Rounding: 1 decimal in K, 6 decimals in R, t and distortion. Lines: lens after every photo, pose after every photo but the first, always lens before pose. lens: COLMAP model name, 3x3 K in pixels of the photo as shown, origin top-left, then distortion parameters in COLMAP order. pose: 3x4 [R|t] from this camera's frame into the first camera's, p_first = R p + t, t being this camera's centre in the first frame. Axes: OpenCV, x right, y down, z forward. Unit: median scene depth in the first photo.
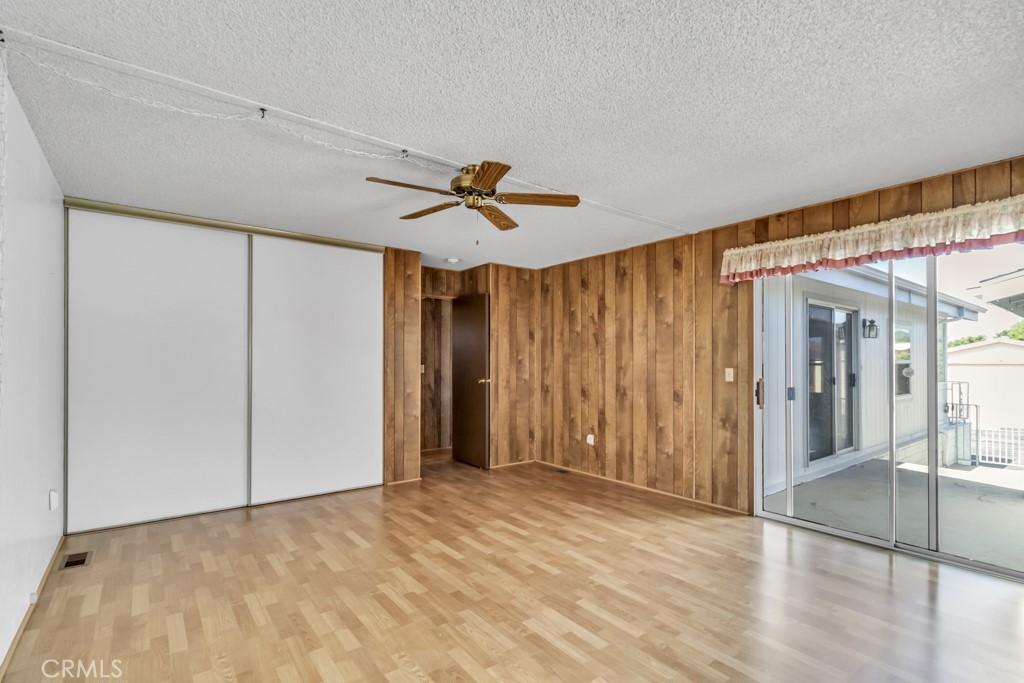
lens RADIAL K [[487.5, 0, 530.3], [0, 487.5, 358.1], [0, 0, 1]] dist [0.001935, -0.000371]
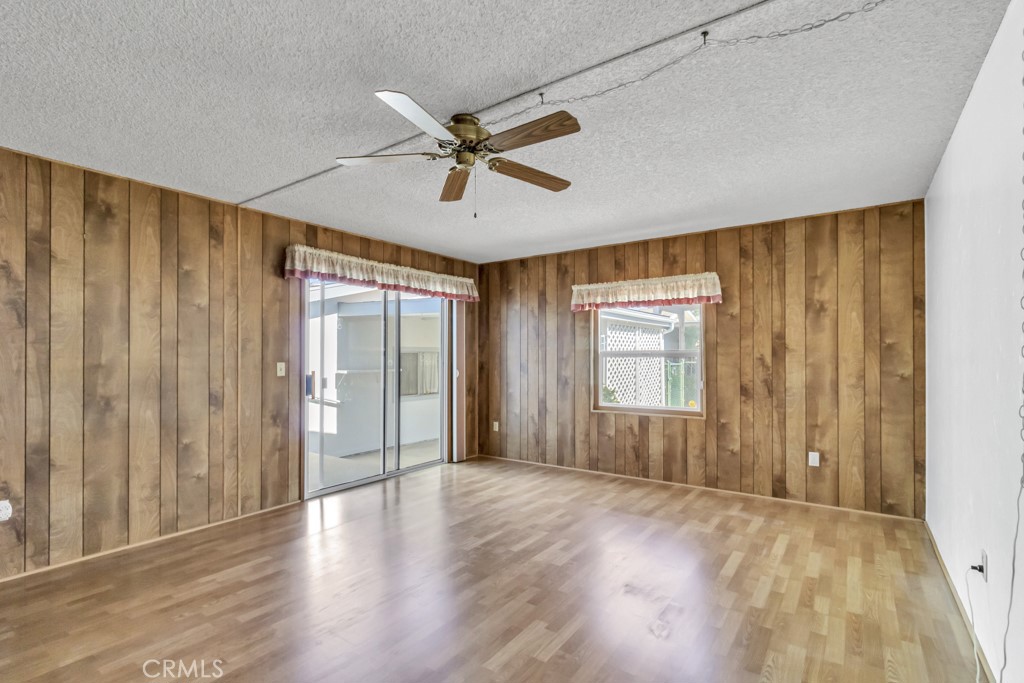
lens RADIAL K [[487.5, 0, 515.6], [0, 487.5, 350.0], [0, 0, 1]] dist [0.001935, -0.000371]
pose [[-0.287289, 0.010361, 0.957788, -0.653166], [-0.007776, 0.999883, -0.013149, 0.004710], [-0.957812, -0.011225, -0.287175, 0.813981]]
